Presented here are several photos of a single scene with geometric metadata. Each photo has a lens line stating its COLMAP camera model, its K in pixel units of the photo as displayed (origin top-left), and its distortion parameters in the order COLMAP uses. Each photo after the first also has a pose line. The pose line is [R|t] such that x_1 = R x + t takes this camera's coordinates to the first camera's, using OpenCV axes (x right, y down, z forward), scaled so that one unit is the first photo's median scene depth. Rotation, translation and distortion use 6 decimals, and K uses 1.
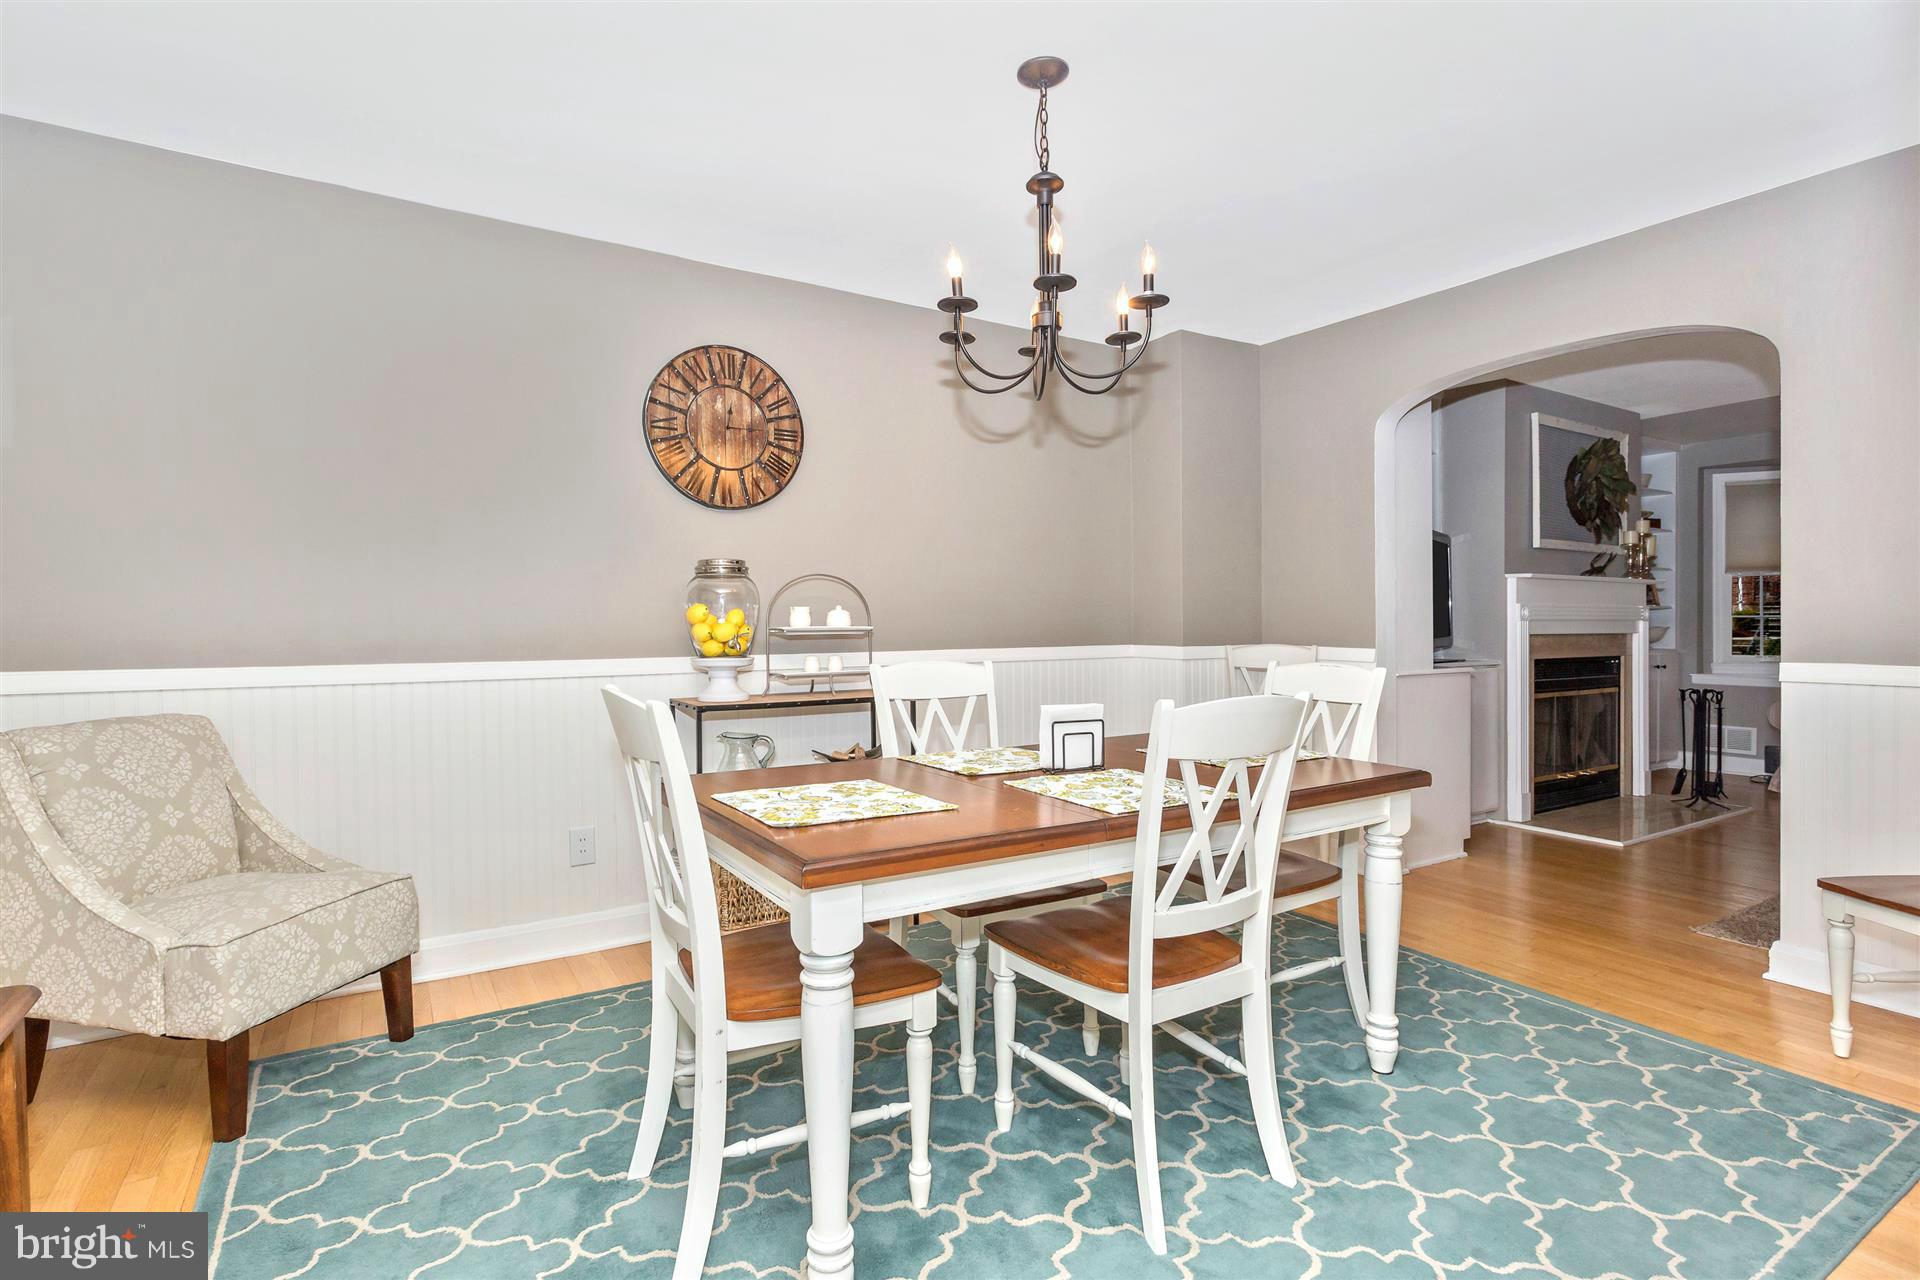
lens RADIAL K [[918.4, 0, 910.3], [0, 918.4, 625.4], [0, 0, 1]] dist [-0.013329, 0.004288]
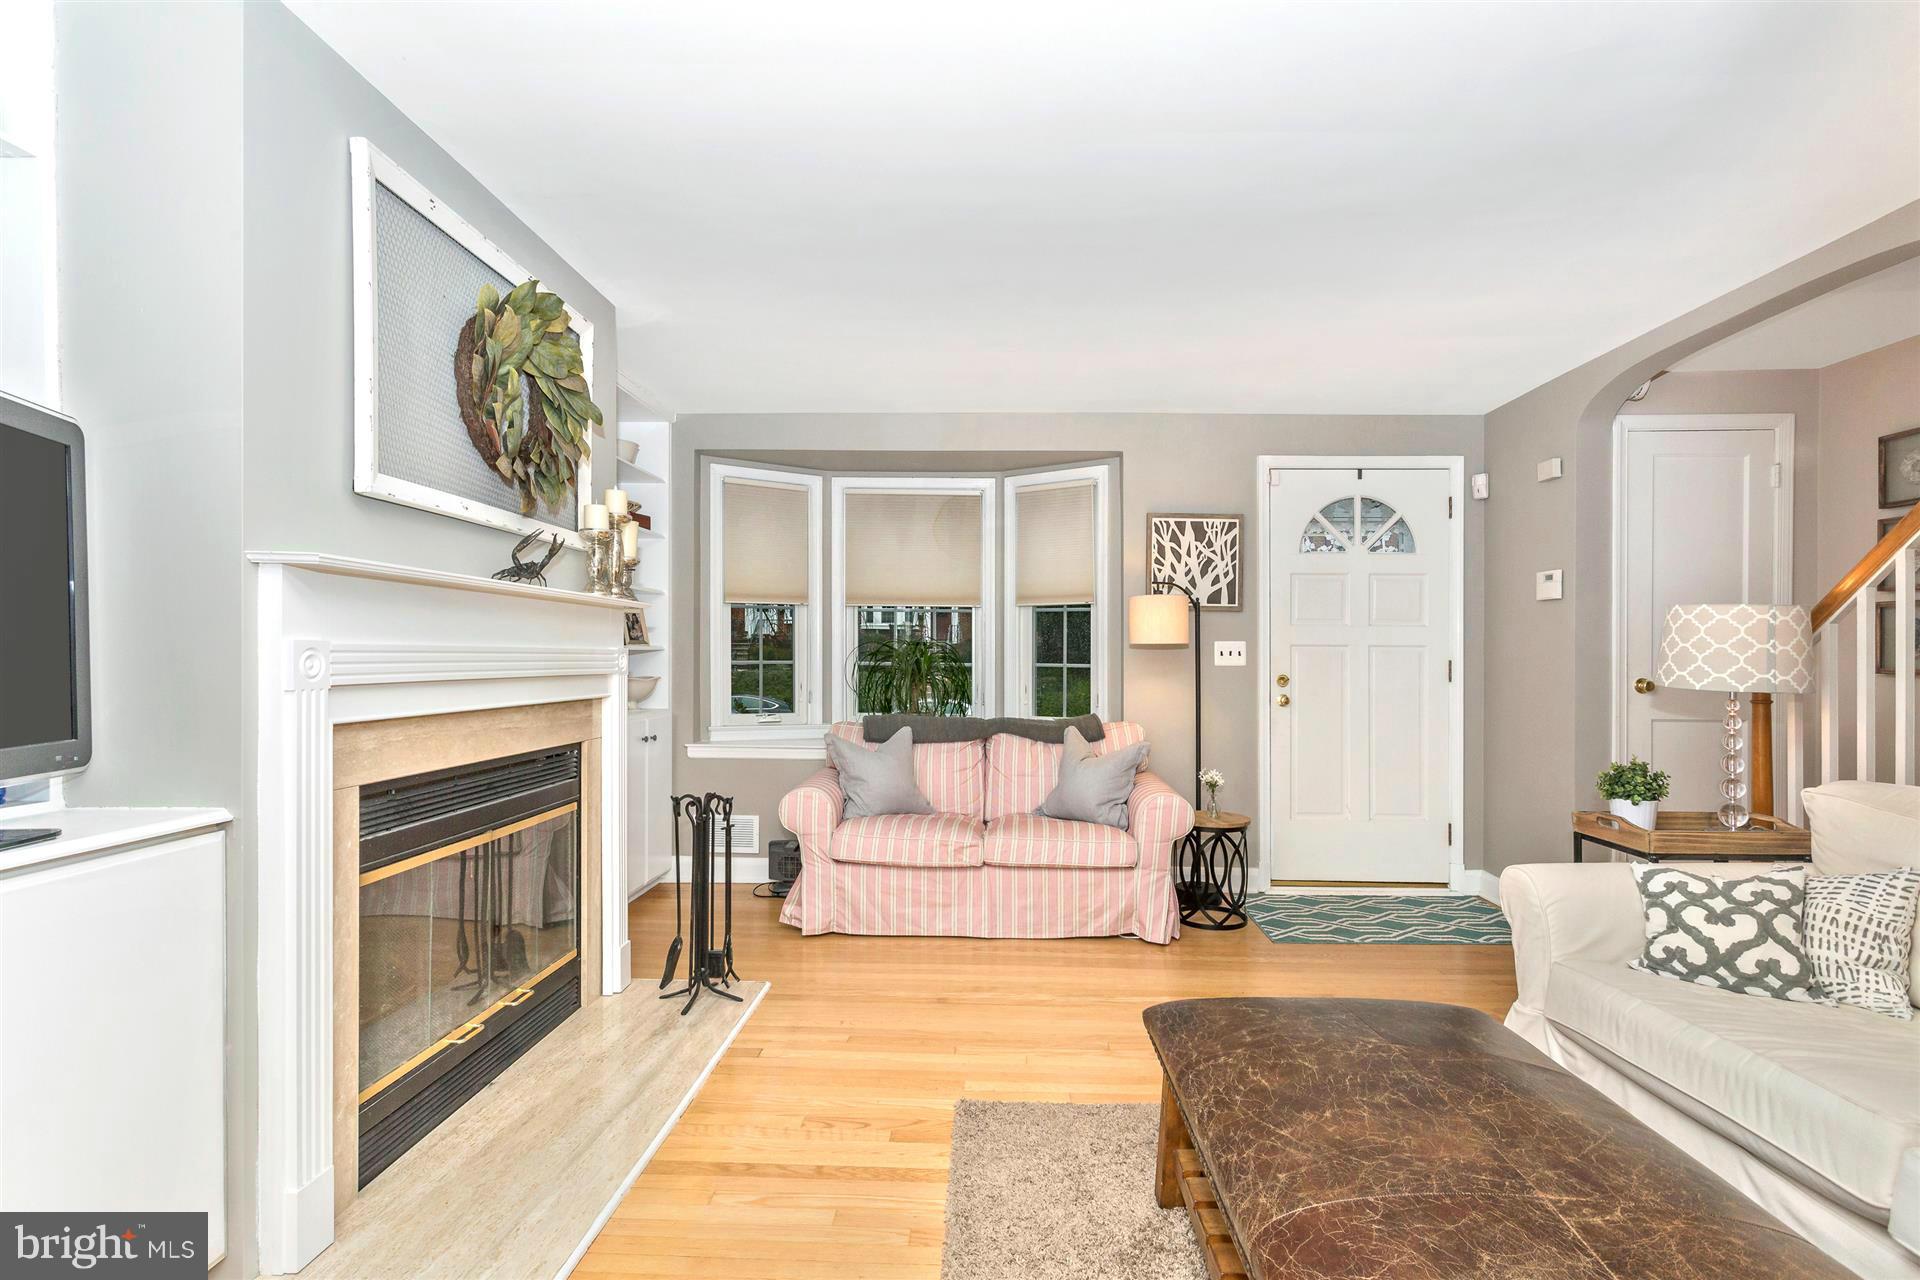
lens RADIAL K [[918.4, 0, 973.8], [0, 918.4, 668.4], [0, 0, 1]] dist [-0.013329, 0.004288]
pose [[0.527689, -0.009849, 0.849381, 0.454867], [-0.002131, 0.999914, 0.012918, -0.017014], [-0.849435, -0.008627, 0.527623, 0.535085]]
